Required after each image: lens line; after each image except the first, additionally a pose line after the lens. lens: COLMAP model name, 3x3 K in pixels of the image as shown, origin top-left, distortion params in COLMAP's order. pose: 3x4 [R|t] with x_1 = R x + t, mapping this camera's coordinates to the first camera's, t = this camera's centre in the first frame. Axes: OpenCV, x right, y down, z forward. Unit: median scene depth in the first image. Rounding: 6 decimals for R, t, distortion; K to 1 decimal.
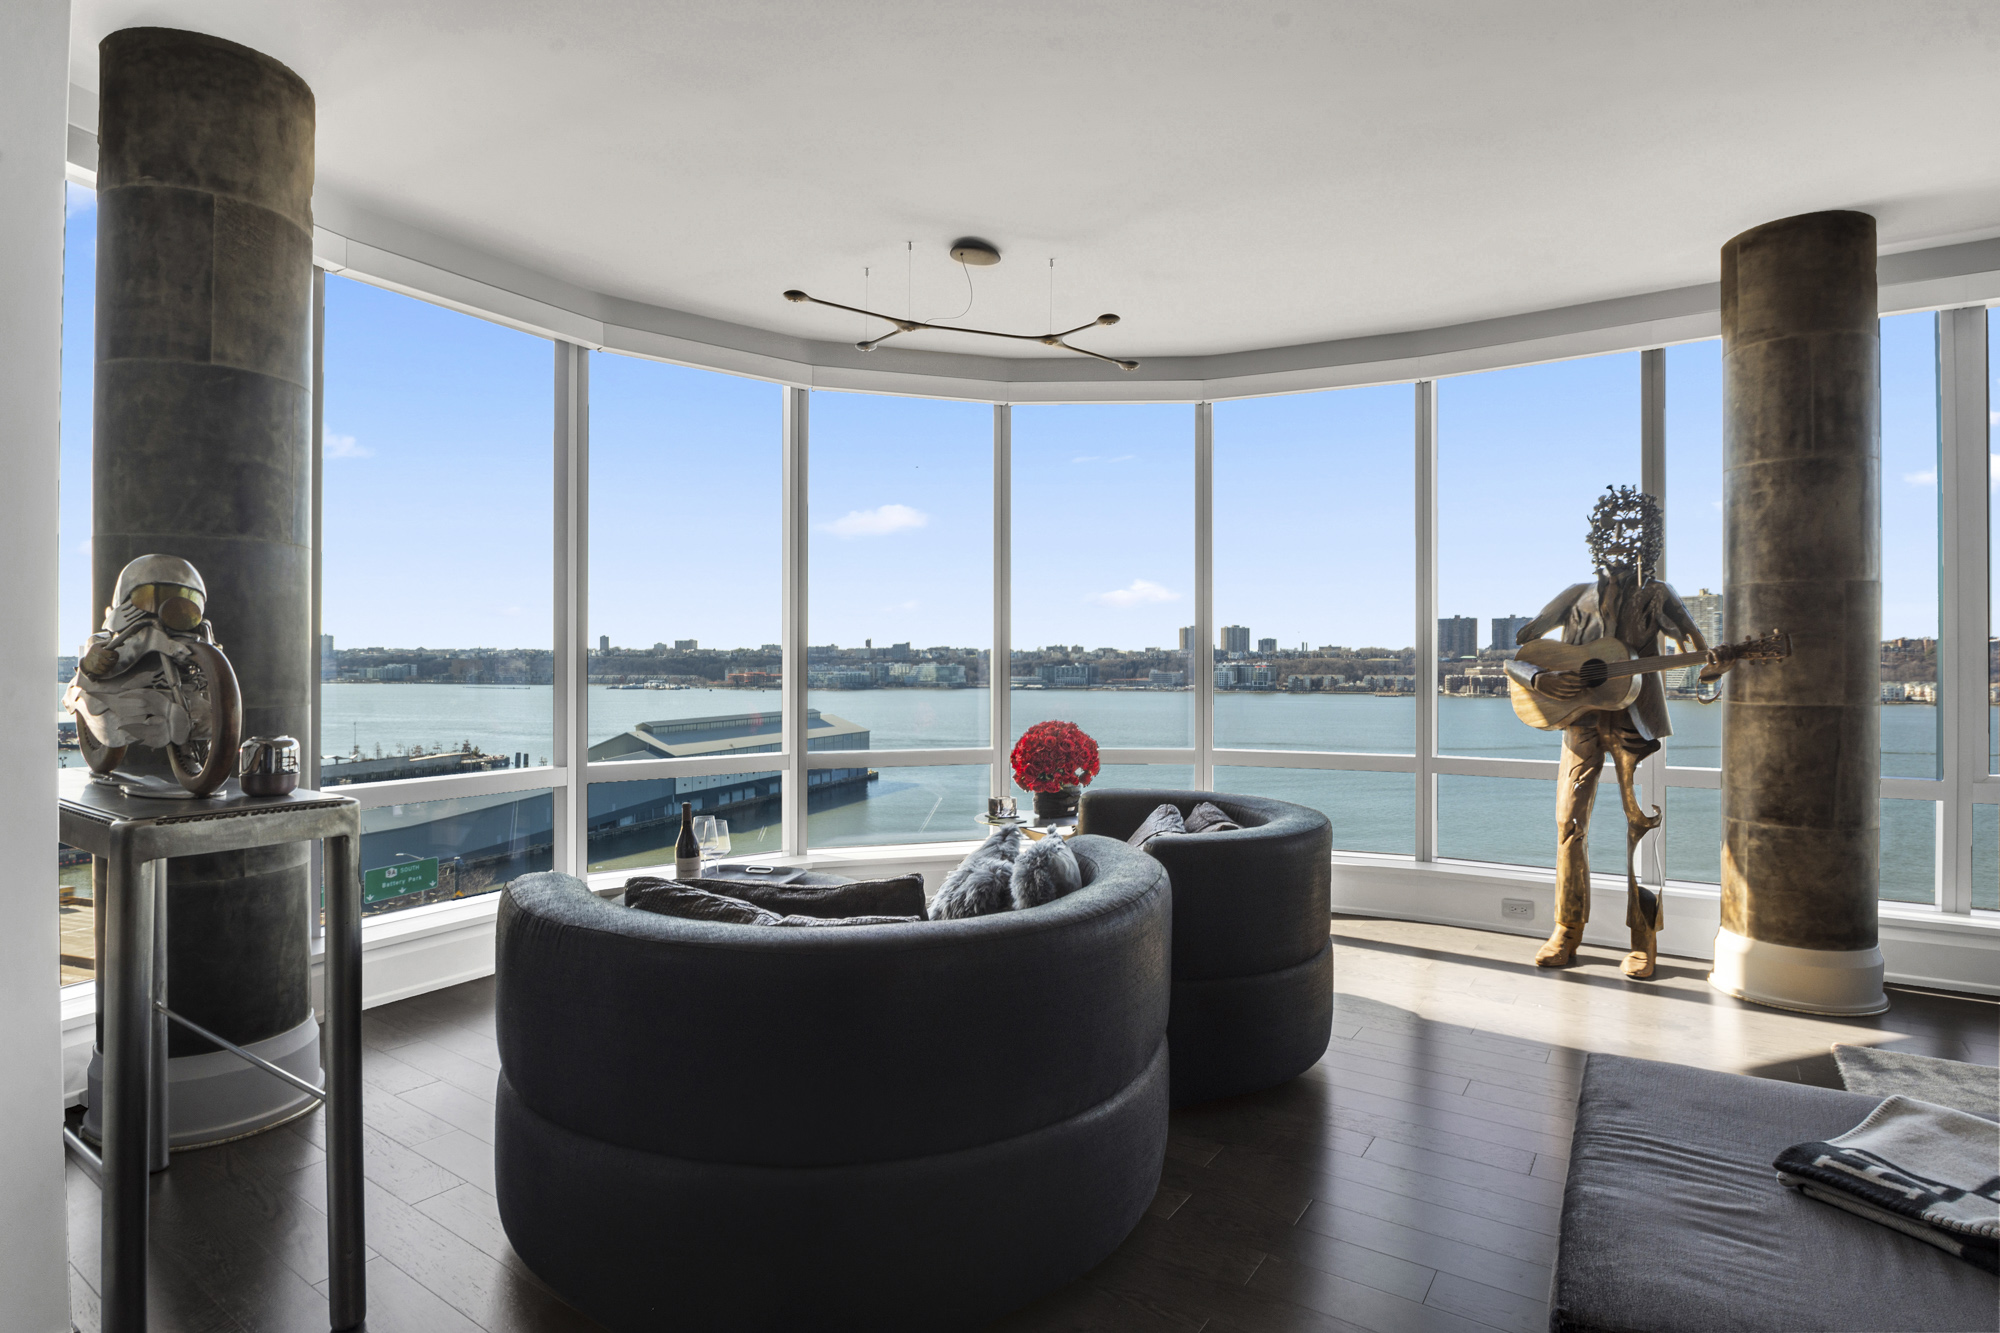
lens RADIAL K [[1027.9, 0, 1000.0], [0, 1027.9, 666.5], [0, 0, 1]] dist [-0.024256, -0.000442]
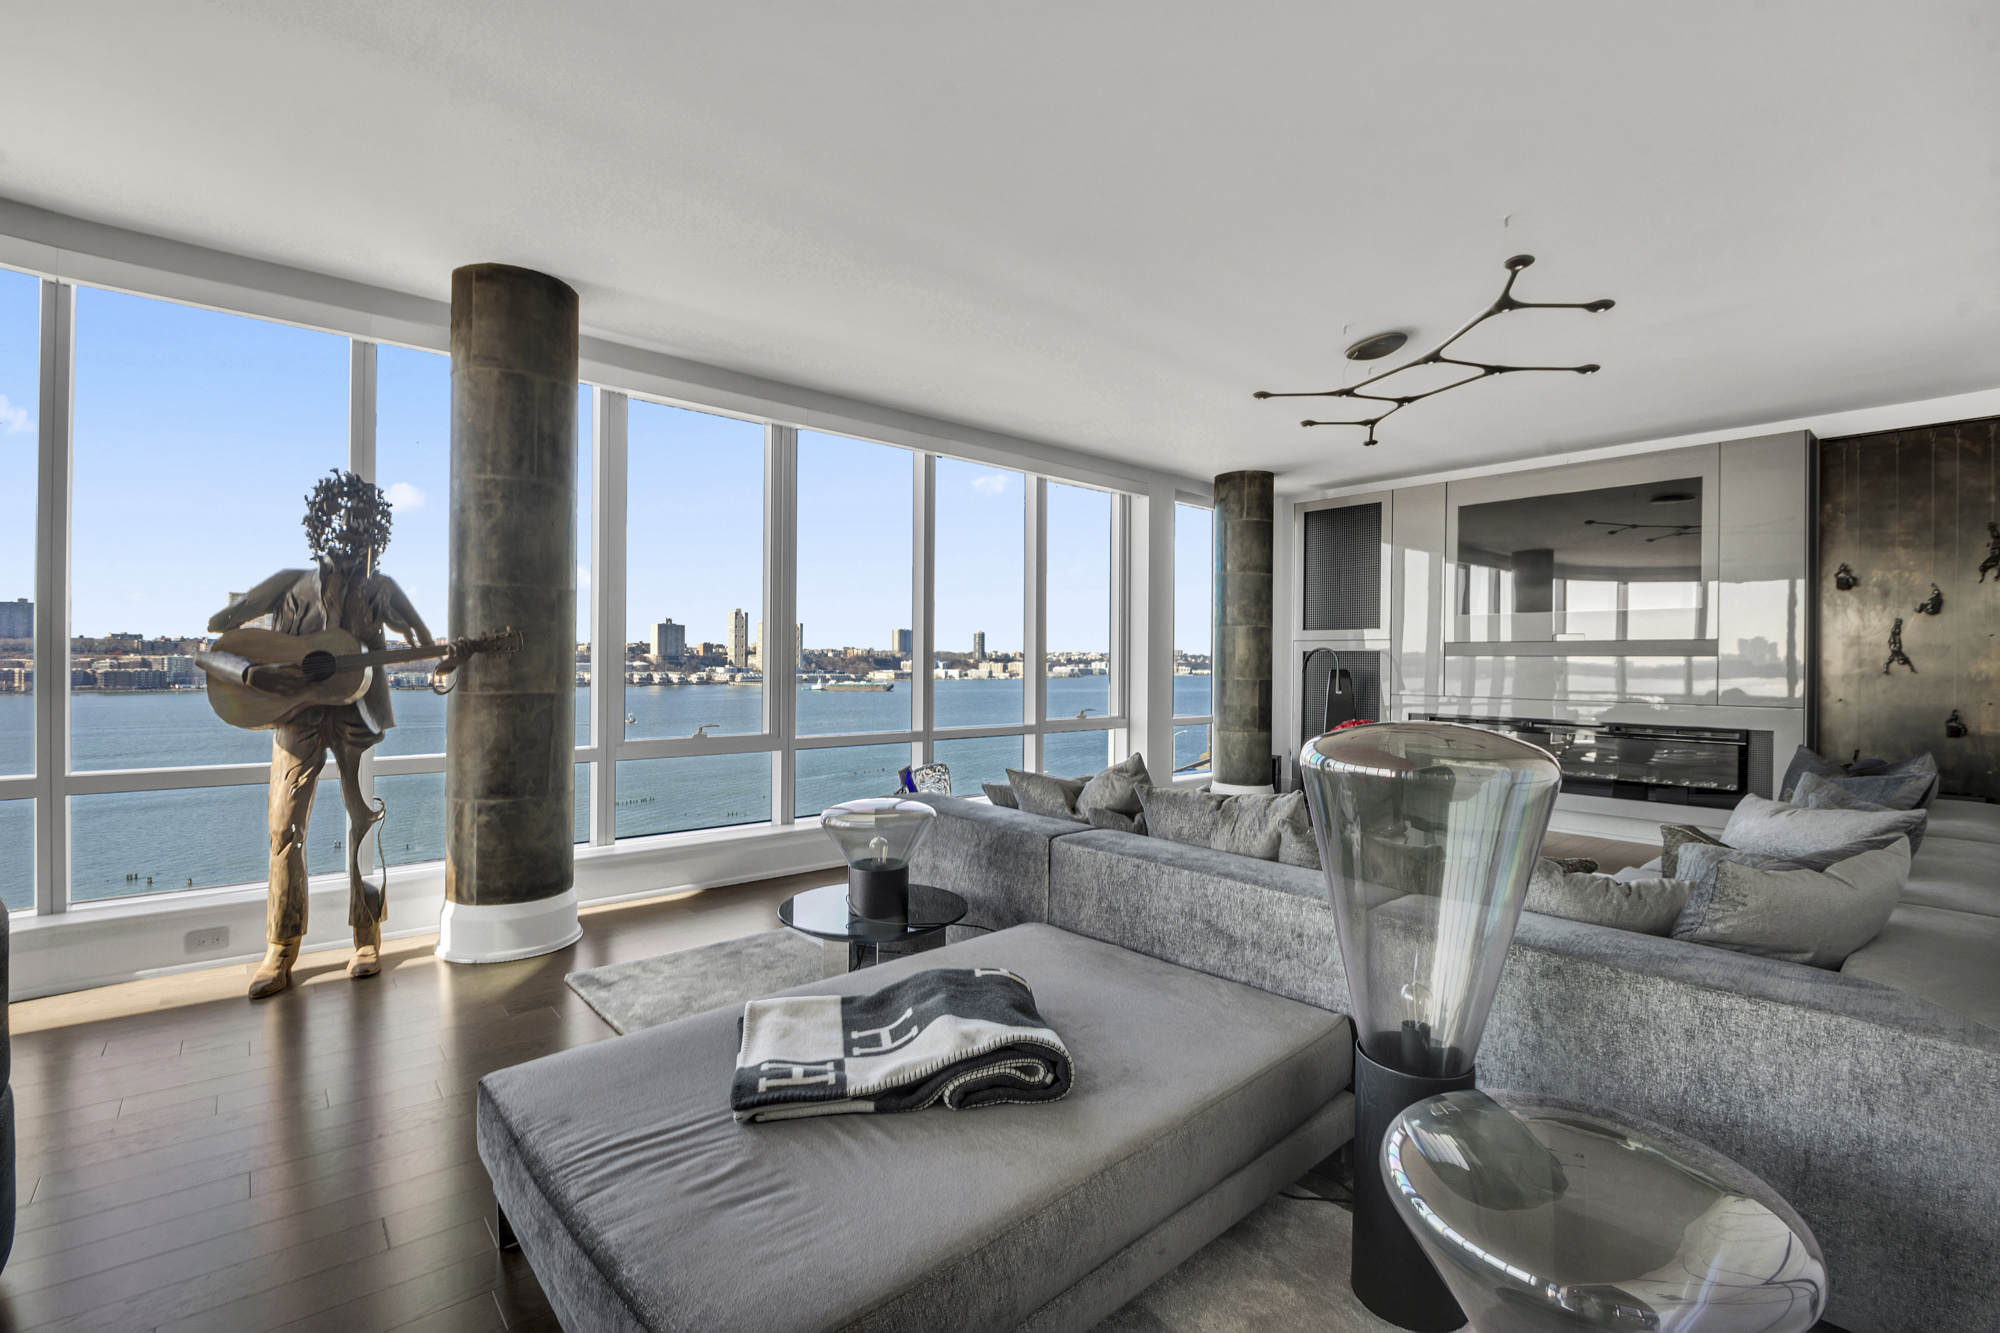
lens RADIAL K [[872.8, 0, 1007.7], [0, 872.8, 665.8], [0, 0, 1]] dist [0.007376, -0.012376]
pose [[0.249266, -0.002552, 0.968432, -0.037691], [-0.004265, 0.999984, 0.003732, 0.000595], [-0.968426, -0.005061, 0.249251, 0.199196]]
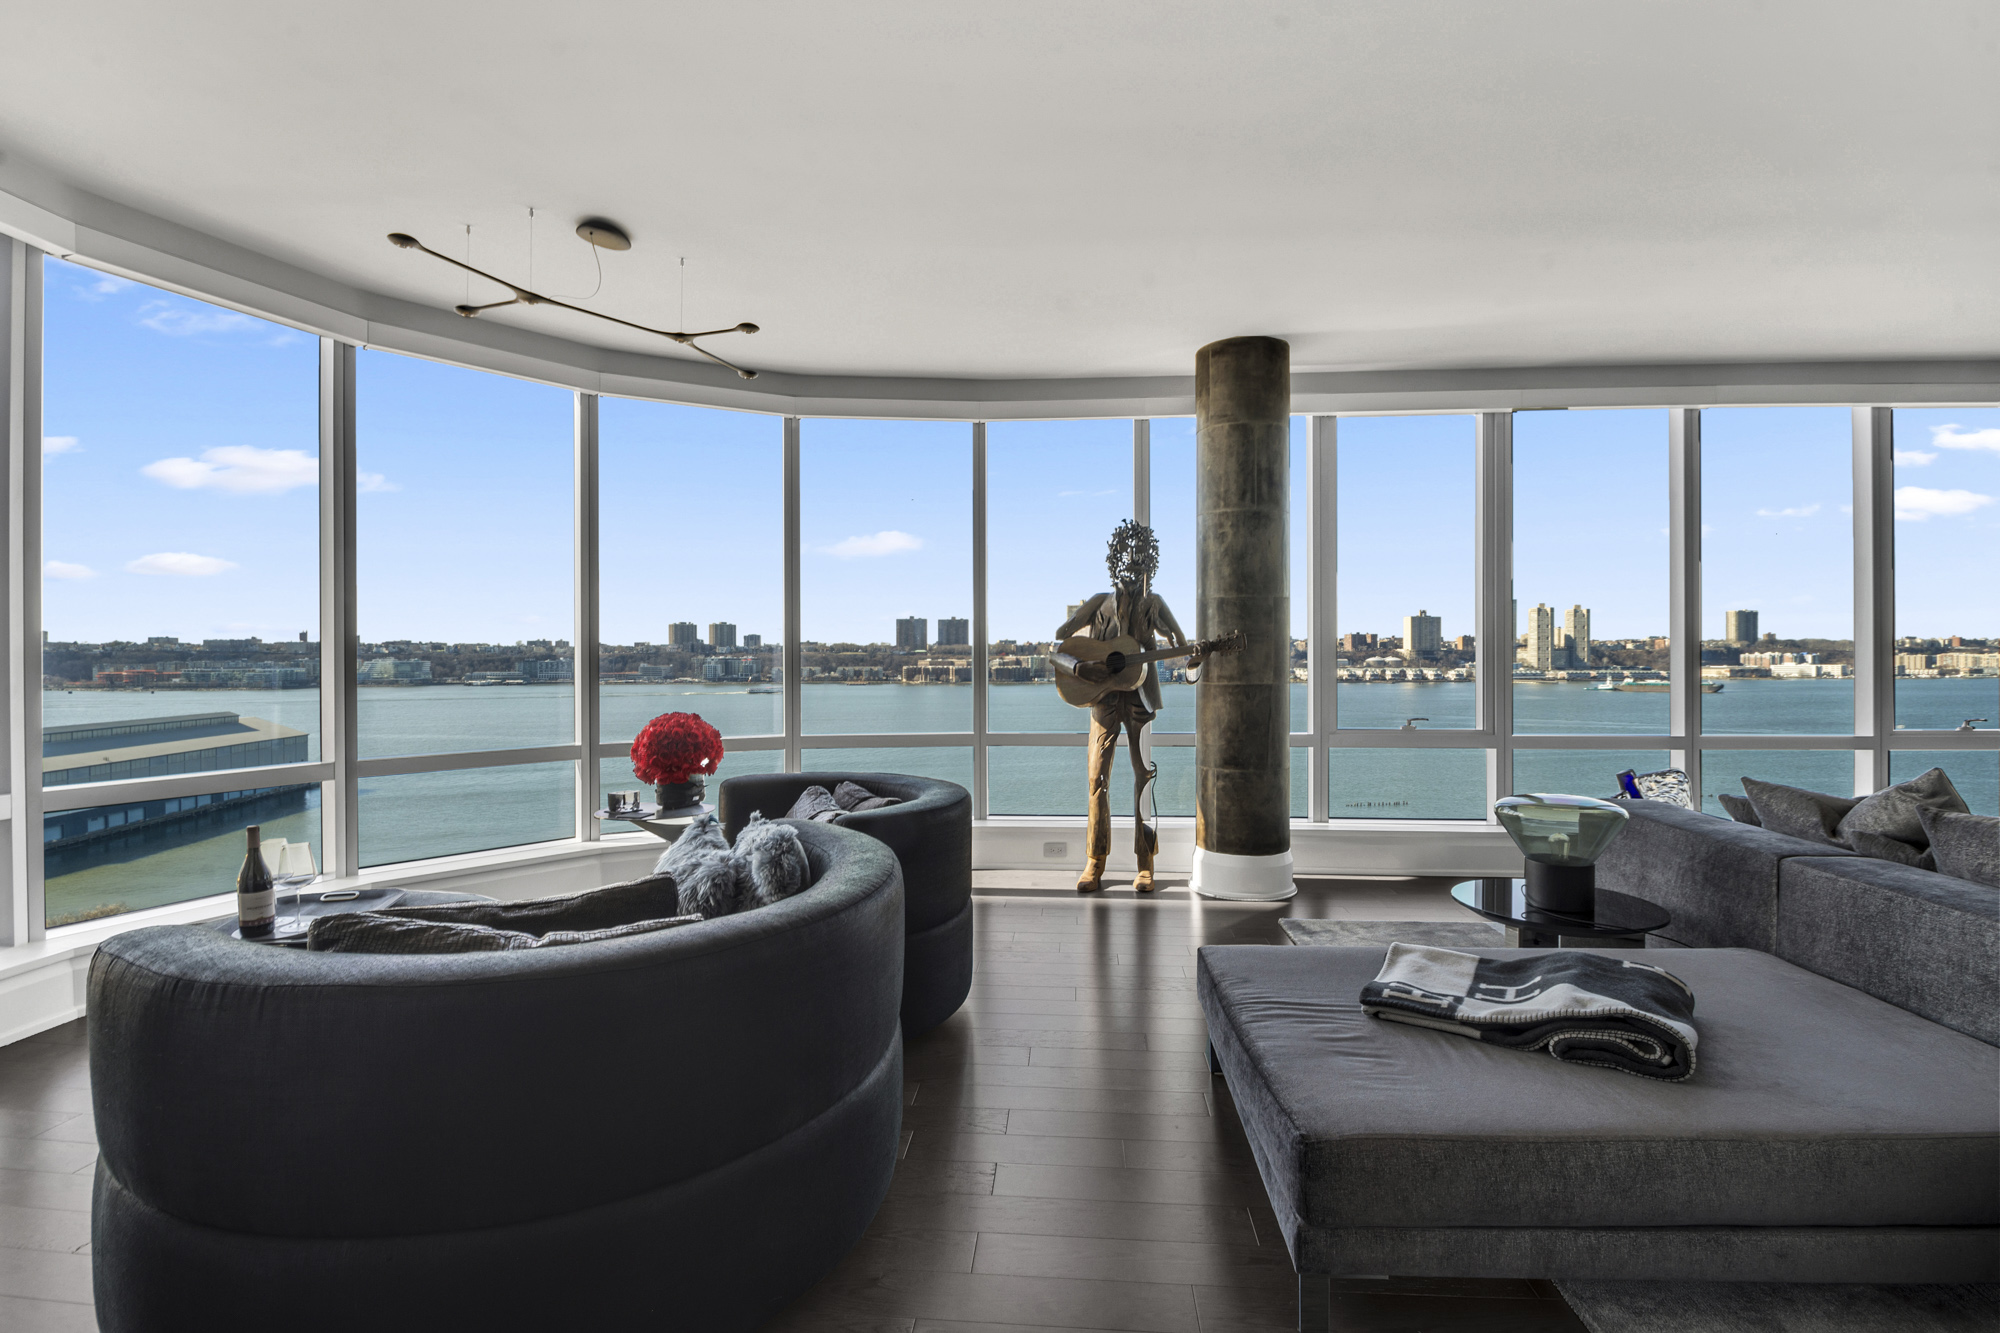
lens RADIAL K [[923.2, 0, 1008.5], [0, 923.2, 662.1], [0, 0, 1]] dist [0.003420, -0.008915]
pose [[0.864803, -0.006563, 0.502068, -0.138370], [0.005348, 0.999978, 0.003859, 0.000682], [-0.502082, -0.000653, 0.864820, 0.047495]]
